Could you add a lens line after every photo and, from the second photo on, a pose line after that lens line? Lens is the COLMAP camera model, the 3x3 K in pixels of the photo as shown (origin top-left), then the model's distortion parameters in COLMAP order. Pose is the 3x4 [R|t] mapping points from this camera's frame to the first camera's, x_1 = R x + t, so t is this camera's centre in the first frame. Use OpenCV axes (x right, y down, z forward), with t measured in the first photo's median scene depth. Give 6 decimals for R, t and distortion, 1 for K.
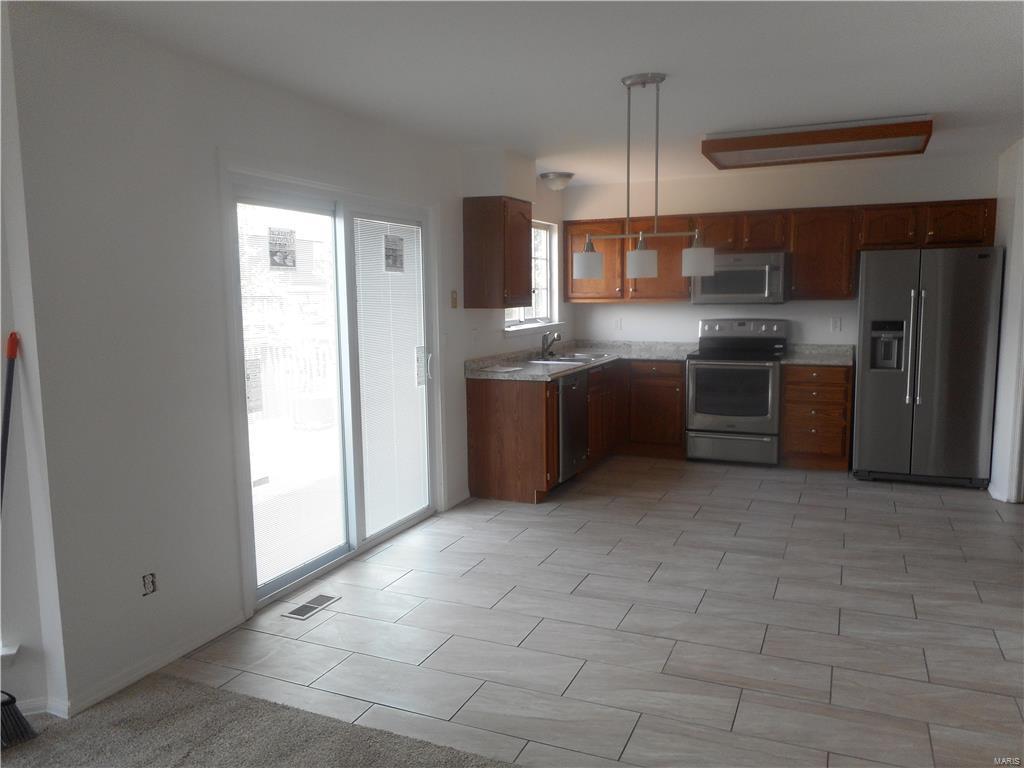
lens RADIAL K [[768.6, 0, 512.0], [0, 768.6, 384.0], [0, 0, 1]] dist [0.000976, 0.000441]
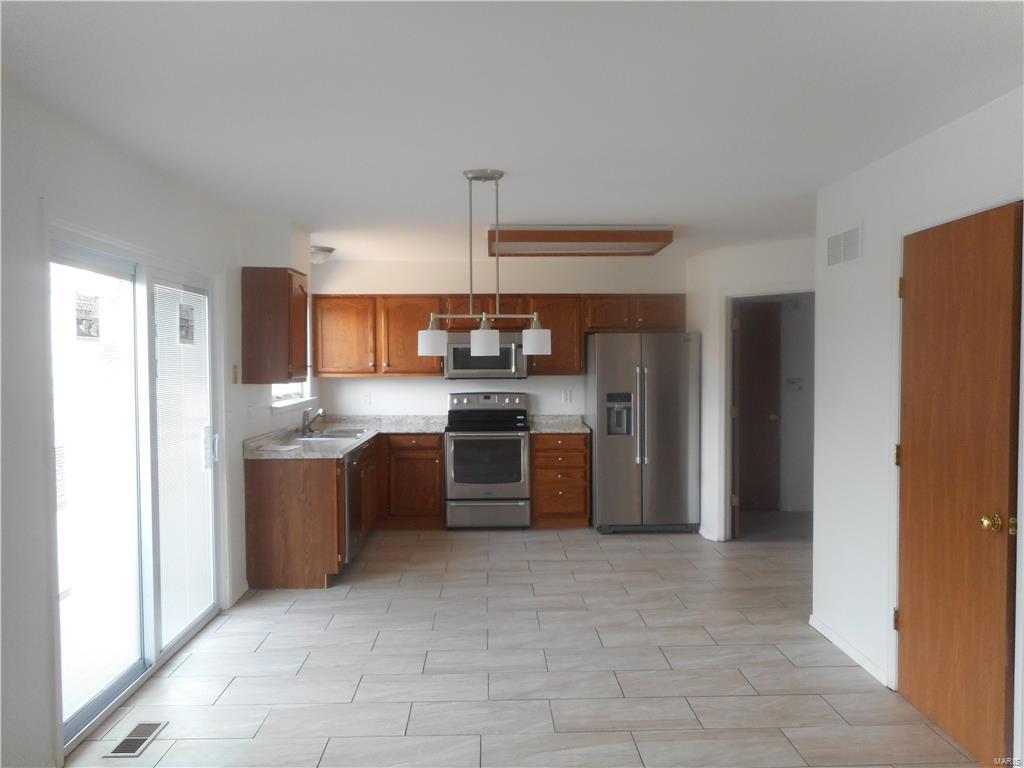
lens RADIAL K [[768.6, 0, 512.0], [0, 768.6, 384.0], [0, 0, 1]] dist [0.000976, 0.000441]
pose [[0.902887, -0.002954, 0.429869, -0.183395], [0.043593, 0.995451, -0.084720, -0.005464], [-0.427663, 0.095232, 0.898908, 0.024842]]
